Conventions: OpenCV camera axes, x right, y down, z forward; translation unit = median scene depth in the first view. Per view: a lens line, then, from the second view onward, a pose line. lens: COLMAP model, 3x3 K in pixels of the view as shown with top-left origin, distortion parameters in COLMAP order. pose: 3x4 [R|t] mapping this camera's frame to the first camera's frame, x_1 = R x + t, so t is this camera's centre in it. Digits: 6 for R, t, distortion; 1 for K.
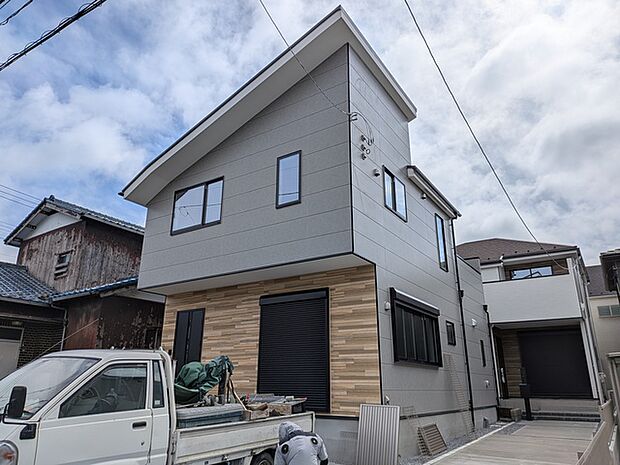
lens RADIAL K [[431.5, 0, 310.0], [0, 431.5, 232.5], [0, 0, 1]] dist [0.060839, -0.000520]
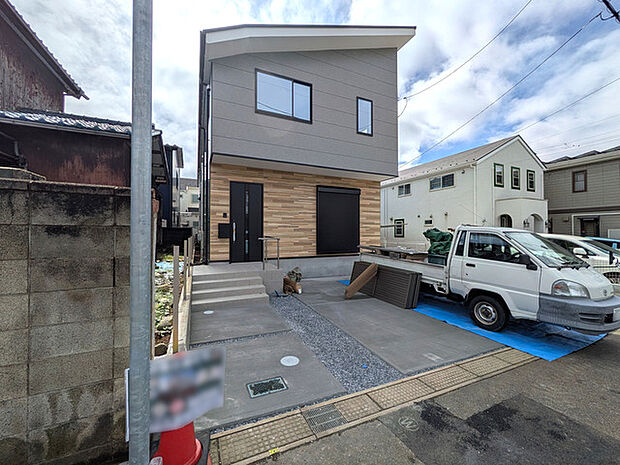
lens RADIAL K [[245.4, 0, 310.0], [0, 245.4, 232.5], [0, 0, 1]] dist [-0.000880, -0.000040]
pose [[0.531998, 0.005617, 0.846727, -0.818737], [-0.267301, 0.949959, 0.161643, 0.167419], [-0.803447, -0.312325, 0.506878, 0.522038]]
